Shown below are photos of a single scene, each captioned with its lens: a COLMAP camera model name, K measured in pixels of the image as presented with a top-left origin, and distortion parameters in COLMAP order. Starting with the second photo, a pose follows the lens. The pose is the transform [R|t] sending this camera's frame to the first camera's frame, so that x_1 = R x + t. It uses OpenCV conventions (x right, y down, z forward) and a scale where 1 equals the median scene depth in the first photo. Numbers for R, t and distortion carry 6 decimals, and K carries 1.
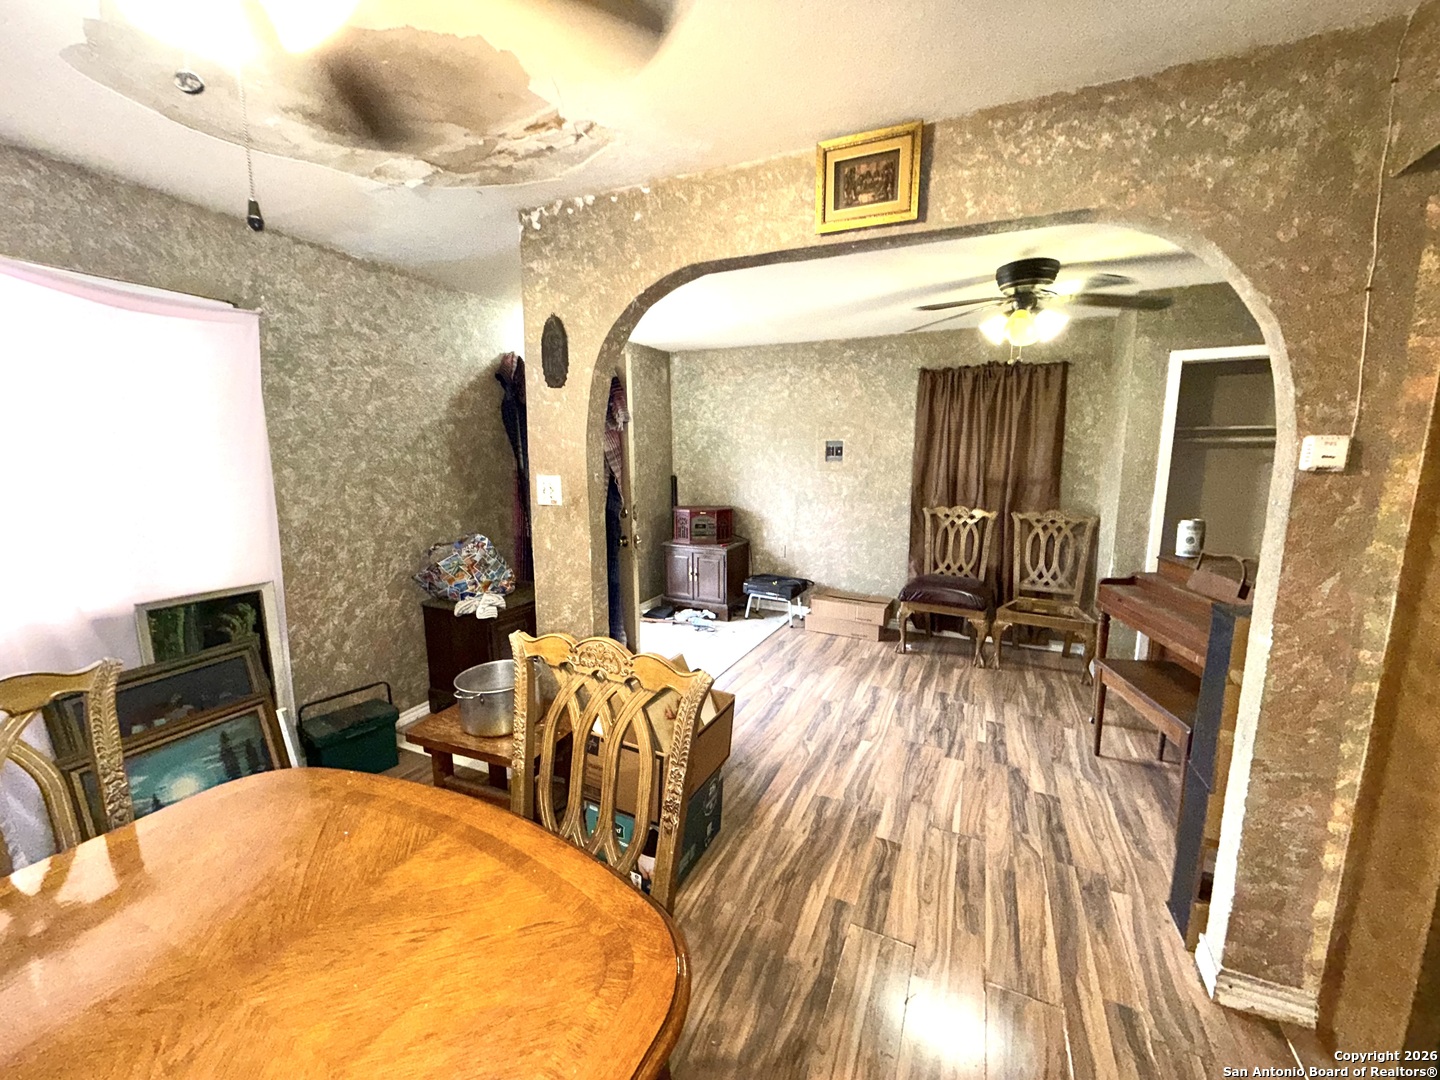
lens RADIAL K [[571.0, 0, 716.6], [0, 571.0, 543.6], [0, 0, 1]] dist [0.001205, 0.000106]
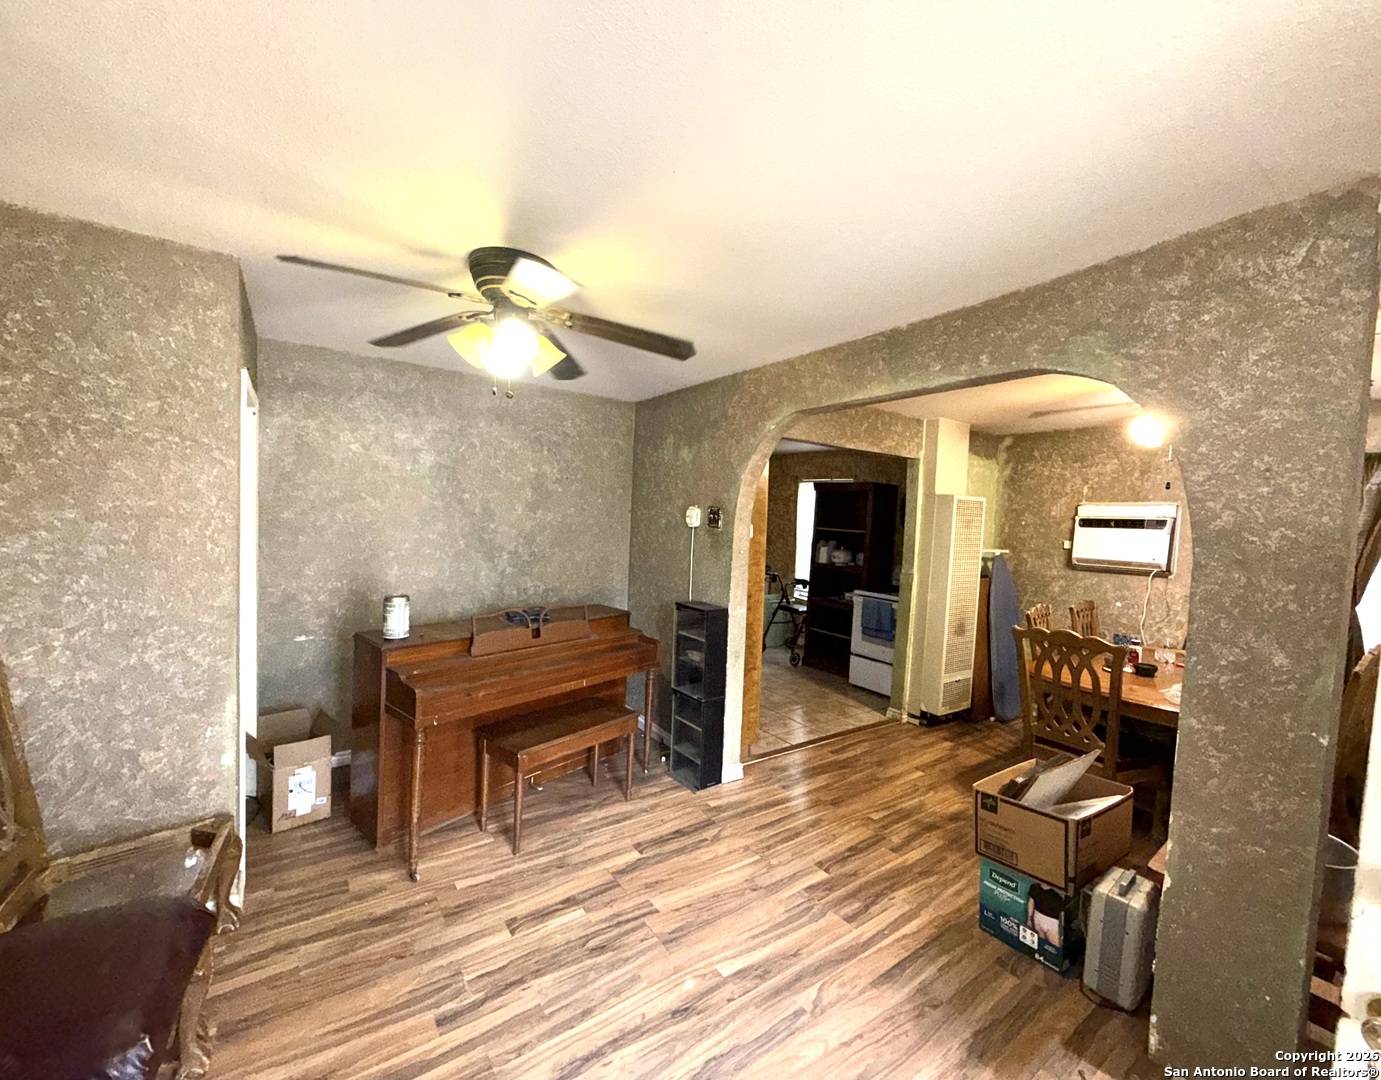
lens RADIAL K [[561.6, 0, 690.5], [0, 561.6, 540.0], [0, 0, 1]] dist [-0.023721, 0.000001]
pose [[-0.855625, -0.055425, 0.514620, -0.019213], [0.047118, 0.981781, 0.184079, -0.339831], [-0.515447, 0.181750, -0.837425, 1.804016]]
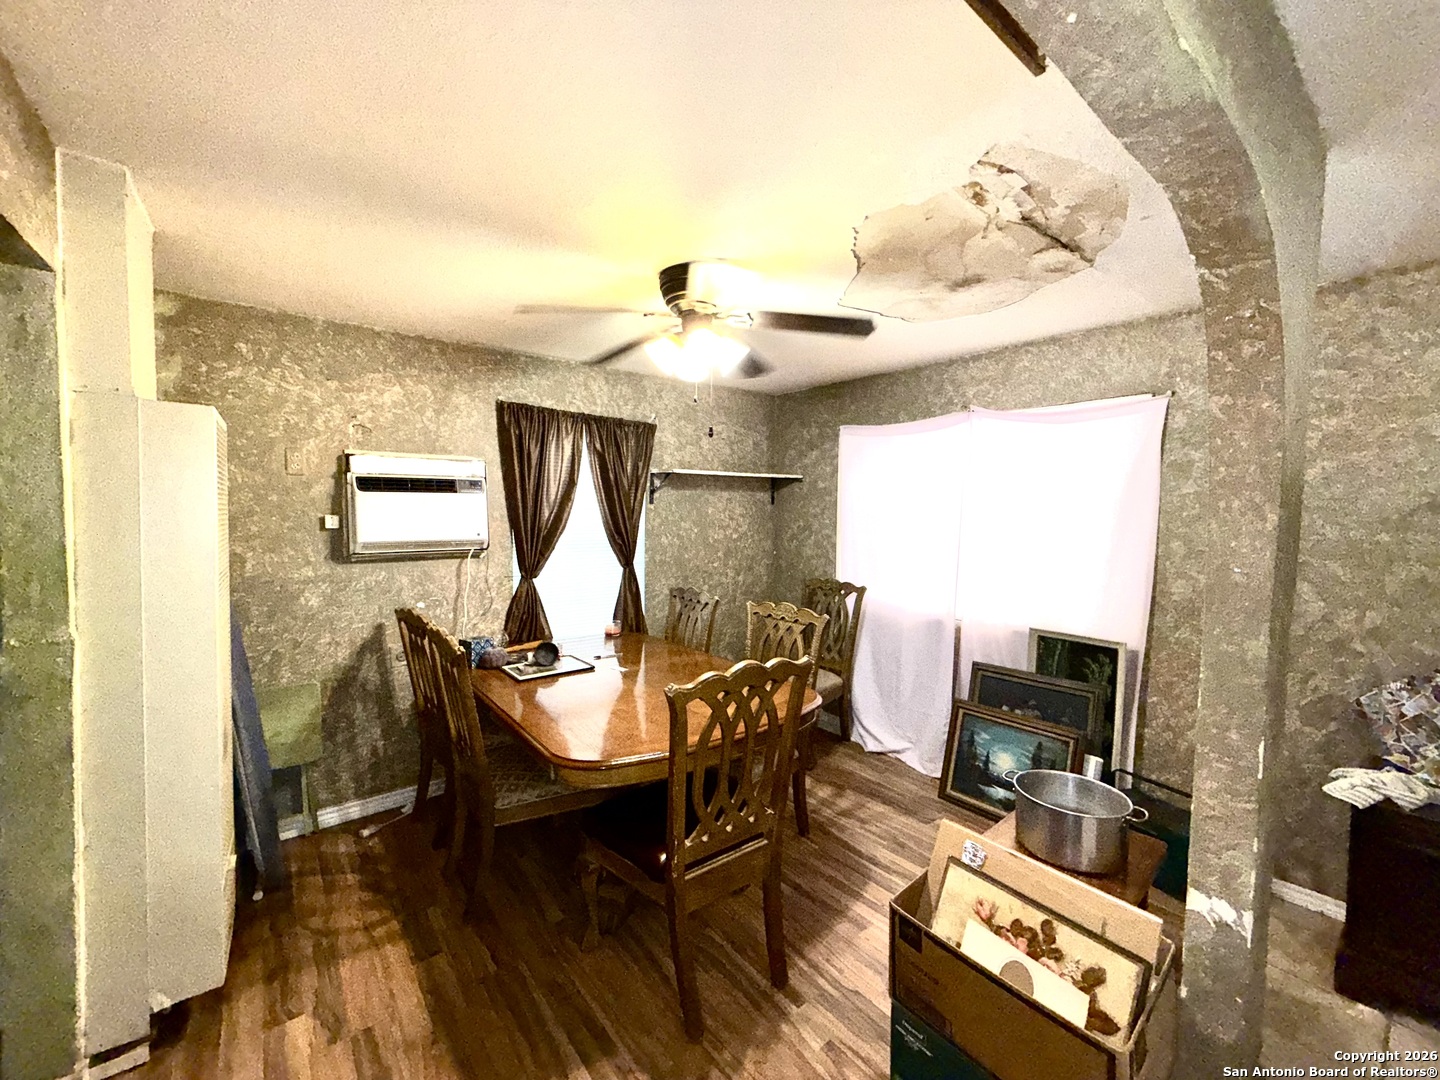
lens RADIAL K [[571.0, 0, 716.6], [0, 571.0, 543.6], [0, 0, 1]] dist [0.001205, 0.000106]
pose [[-0.445878, 0.041797, -0.894117, 0.515409], [-0.153037, 0.980641, 0.122158, -0.131917], [0.881914, 0.191300, -0.430850, 0.748900]]
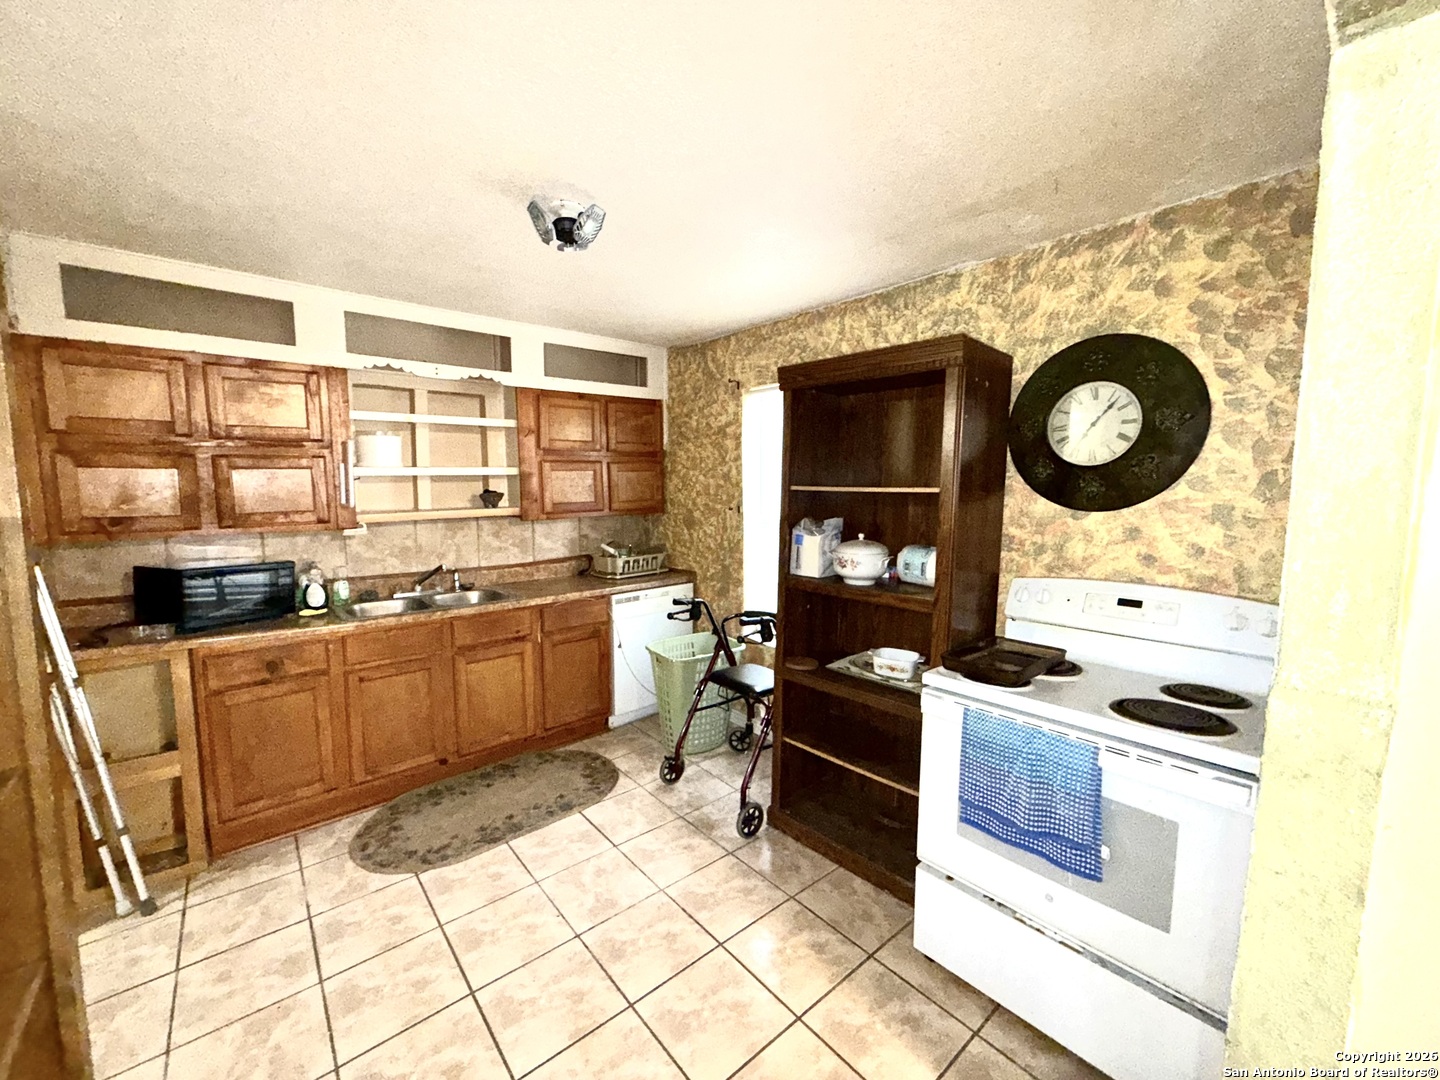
lens RADIAL K [[571.0, 0, 716.6], [0, 571.0, 543.6], [0, 0, 1]] dist [0.001205, 0.000106]
pose [[-0.916634, -0.034378, 0.398245, 0.522396], [0.069581, 0.967362, 0.243659, -0.054616], [-0.393624, 0.251057, -0.884325, 0.325708]]
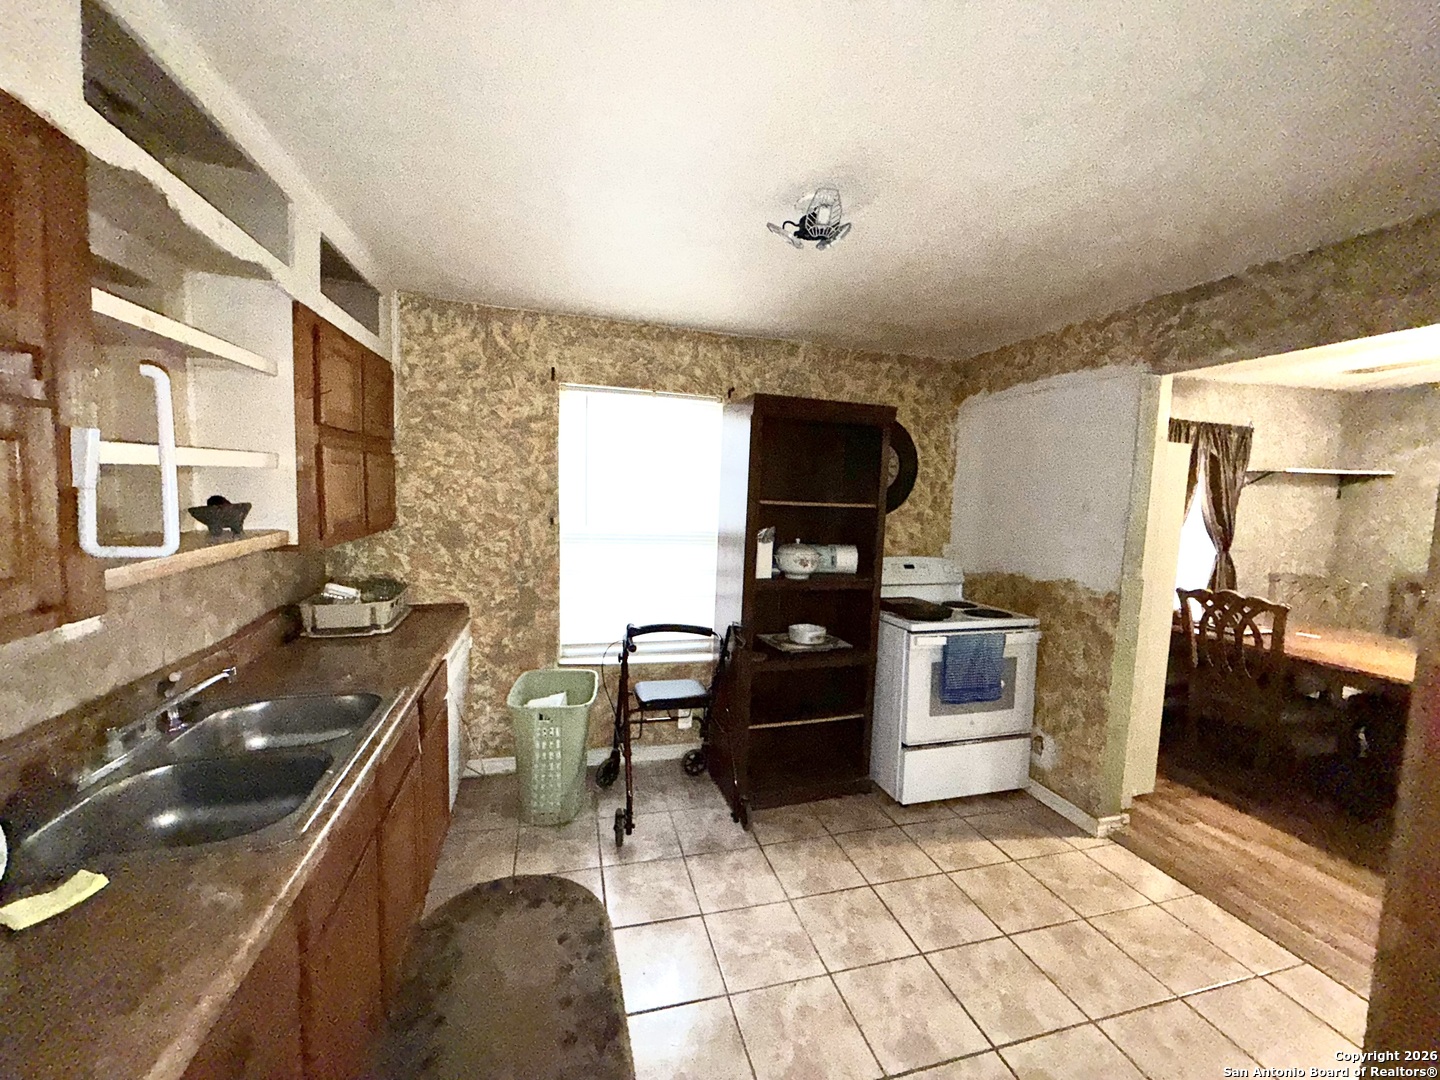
lens RADIAL K [[571.0, 0, 716.6], [0, 571.0, 543.6], [0, 0, 1]] dist [0.001205, 0.000106]
pose [[-0.750959, 0.043897, -0.658889, 1.619810], [-0.132694, 0.967404, 0.215687, -0.048636], [0.646880, 0.249403, -0.720656, 0.141230]]
